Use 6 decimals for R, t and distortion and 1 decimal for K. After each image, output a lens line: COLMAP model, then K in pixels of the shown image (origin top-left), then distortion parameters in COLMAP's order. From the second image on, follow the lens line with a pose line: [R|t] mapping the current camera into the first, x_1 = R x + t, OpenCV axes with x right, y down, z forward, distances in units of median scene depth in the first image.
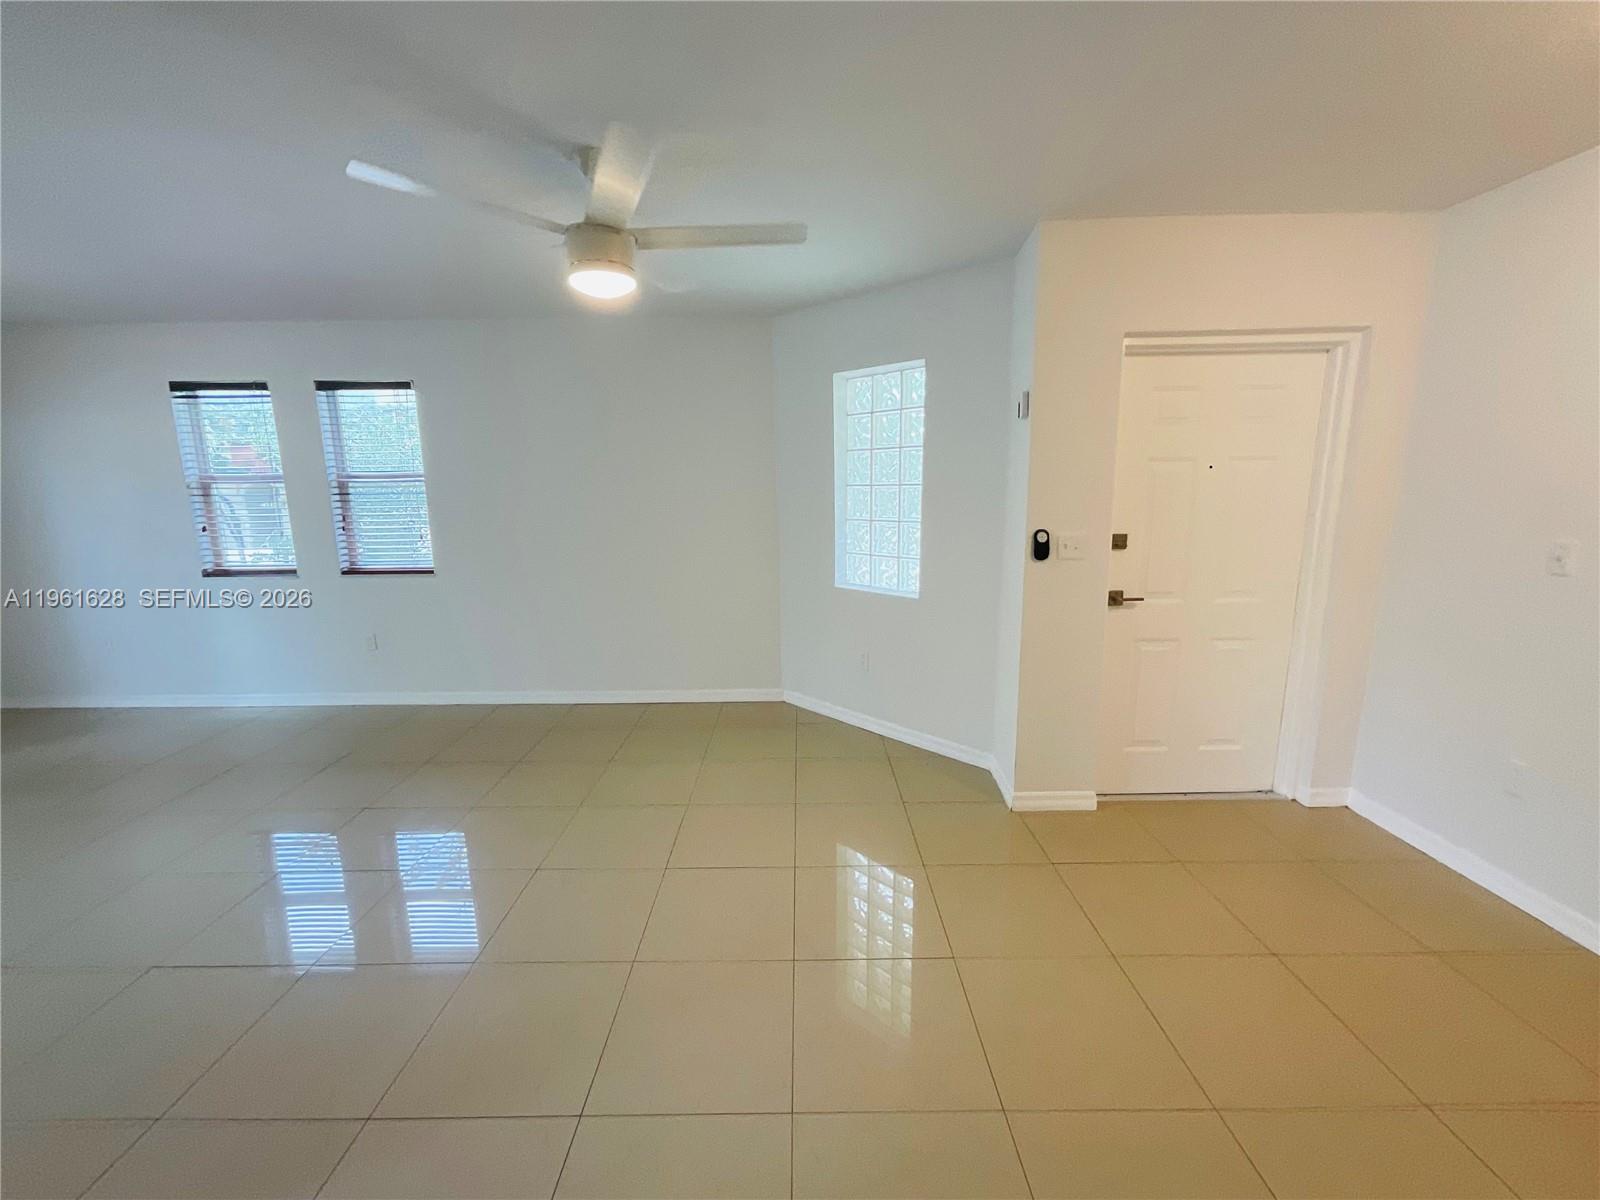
lens RADIAL K [[649.2, 0, 804.0], [0, 649.2, 604.3], [0, 0, 1]] dist [-0.000452, 0.000082]
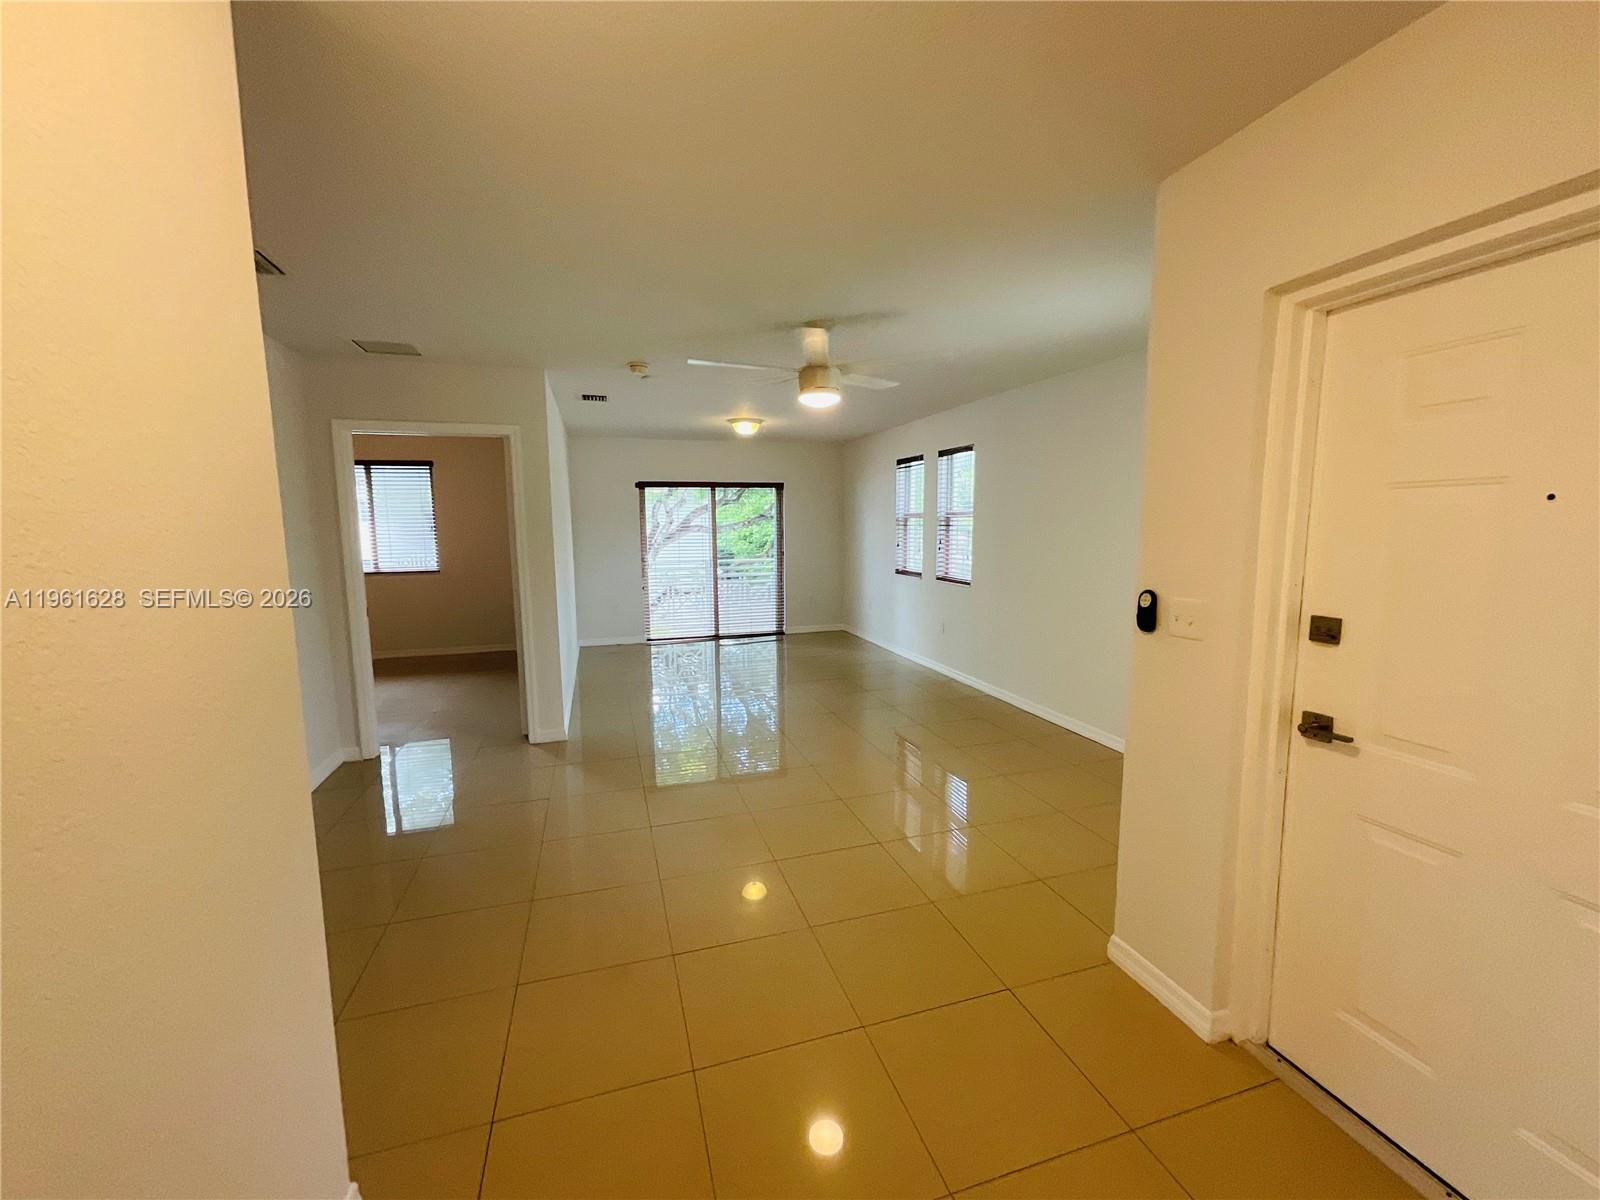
lens RADIAL K [[652.8, 0, 800.0], [0, 652.8, 600.0], [0, 0, 1]] dist [0.001357, 0.000188]
pose [[0.291667, 0.123180, -0.948555, 0.643379], [-0.167913, 0.982867, 0.076005, -0.063676], [0.941666, 0.137107, 0.307354, 0.271004]]
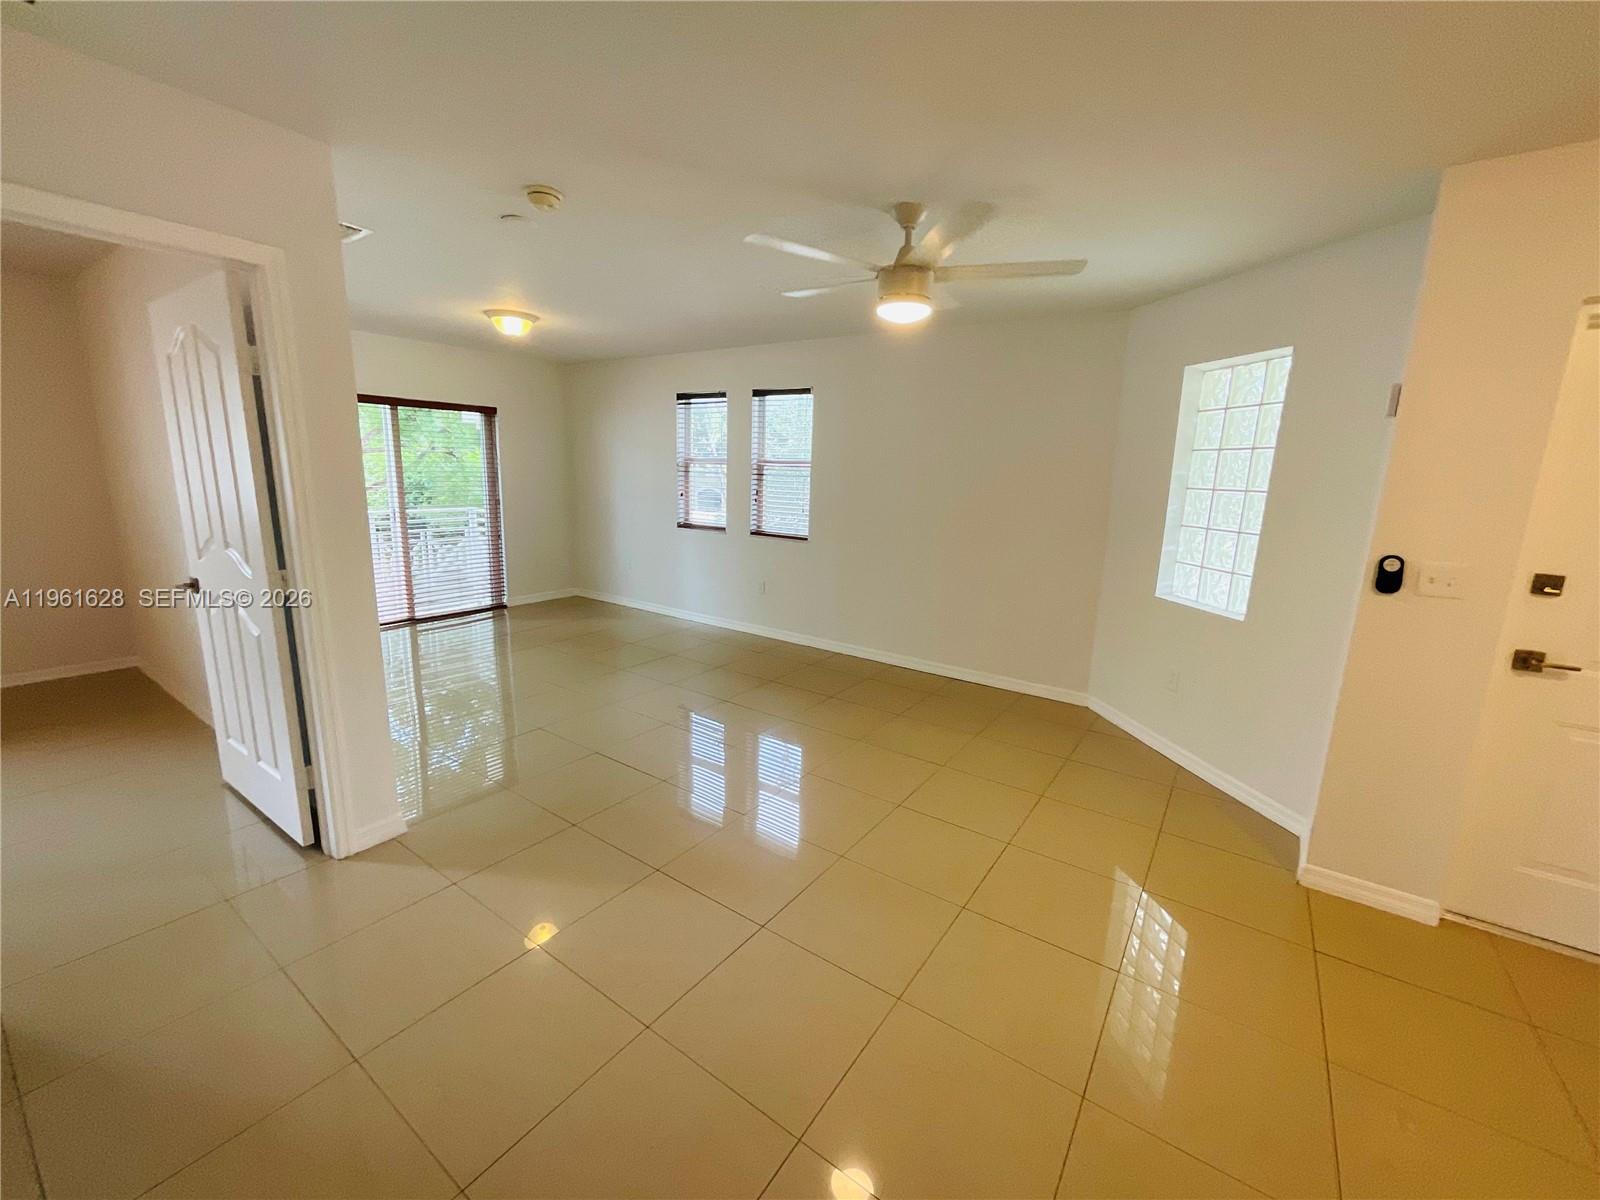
lens RADIAL K [[649.2, 0, 804.0], [0, 649.2, 604.3], [0, 0, 1]] dist [-0.000452, 0.000082]
pose [[0.819136, 0.152638, -0.552918, 0.149275], [-0.144250, 0.987782, 0.058983, 0.001745], [0.555166, 0.031443, 0.831145, -0.050937]]
